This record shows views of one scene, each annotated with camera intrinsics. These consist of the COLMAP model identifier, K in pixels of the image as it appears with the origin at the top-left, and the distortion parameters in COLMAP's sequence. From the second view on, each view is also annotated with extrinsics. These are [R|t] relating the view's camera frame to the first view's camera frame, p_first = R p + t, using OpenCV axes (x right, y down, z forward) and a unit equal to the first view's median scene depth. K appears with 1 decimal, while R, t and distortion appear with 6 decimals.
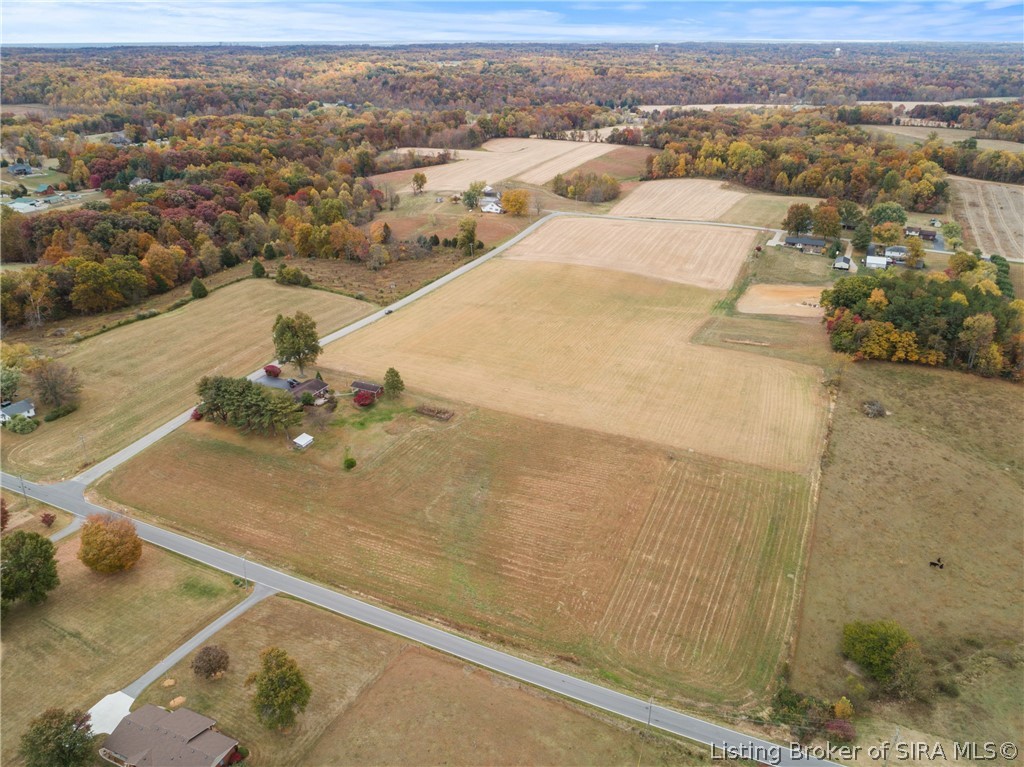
lens RADIAL K [[773.3, 0, 512.1], [0, 773.3, 386.1], [0, 0, 1]] dist [-0.025508, 0.014618]
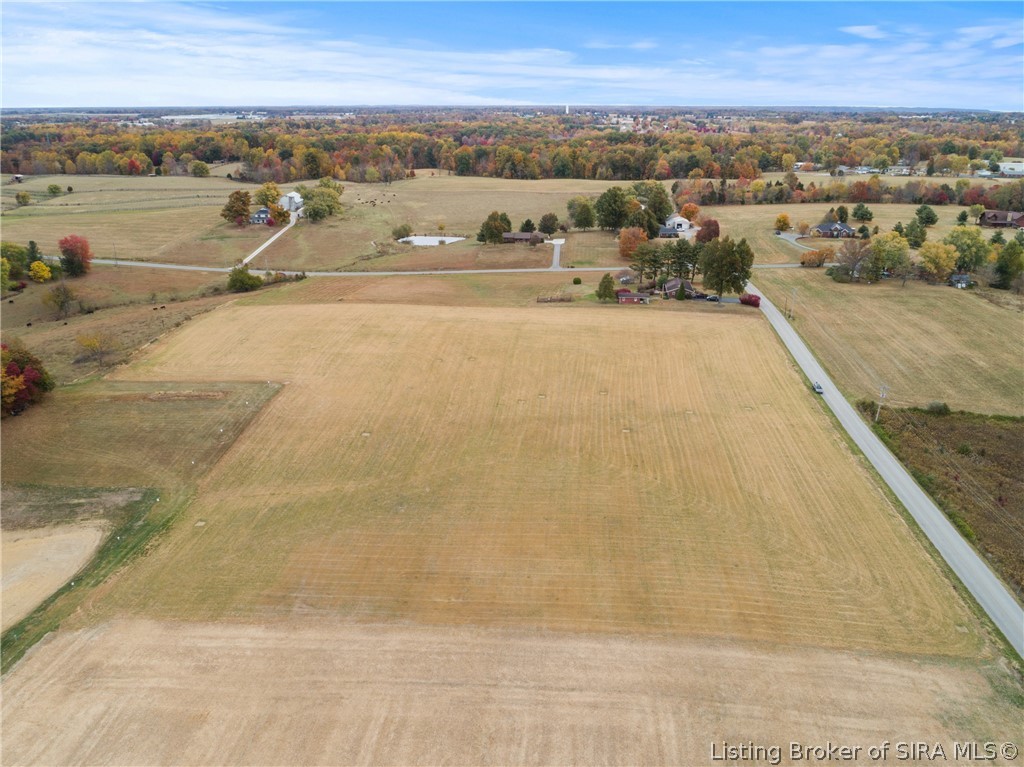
lens RADIAL K [[773.3, 0, 511.4], [0, 773.3, 383.9], [0, 0, 1]] dist [-0.025508, 0.014618]
pose [[-0.946758, 0.109912, -0.302601, 0.281463], [-0.134968, 0.717829, 0.683012, -0.578676], [0.292288, 0.687489, -0.664776, 1.678492]]
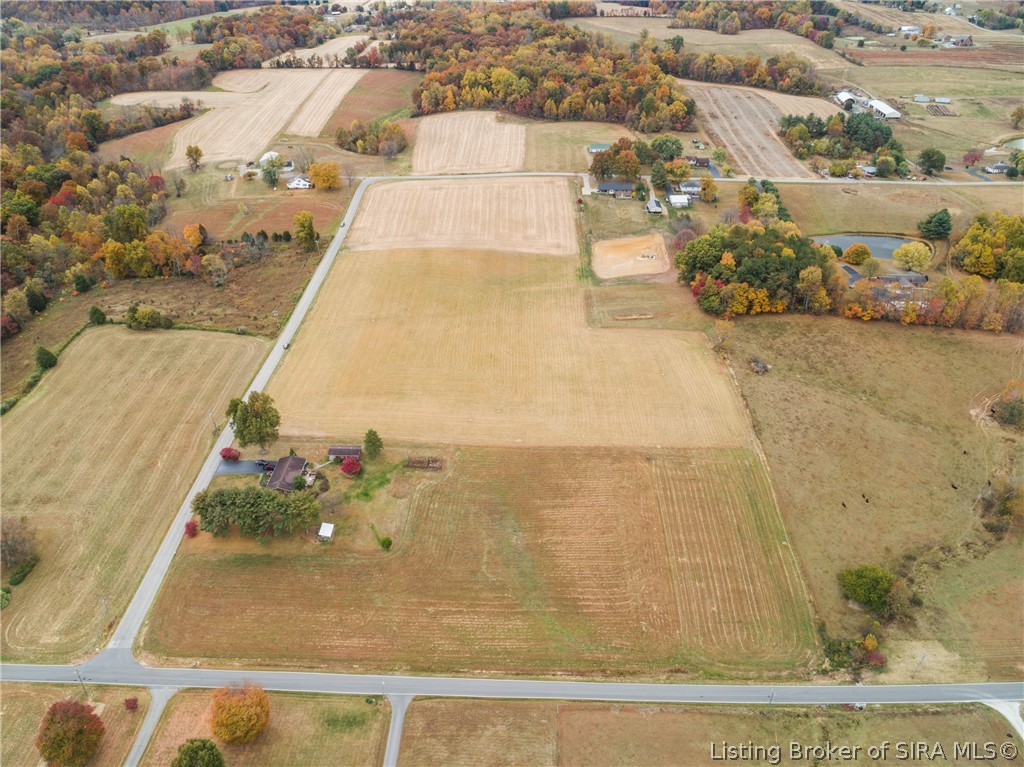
lens RADIAL K [[773.3, 0, 511.9], [0, 773.3, 387.8], [0, 0, 1]] dist [-0.025508, 0.014618]
pose [[0.919586, -0.223692, 0.322991, -0.288874], [0.172649, 0.968540, 0.179229, -0.218644], [-0.352922, -0.109053, 0.929276, -0.006500]]
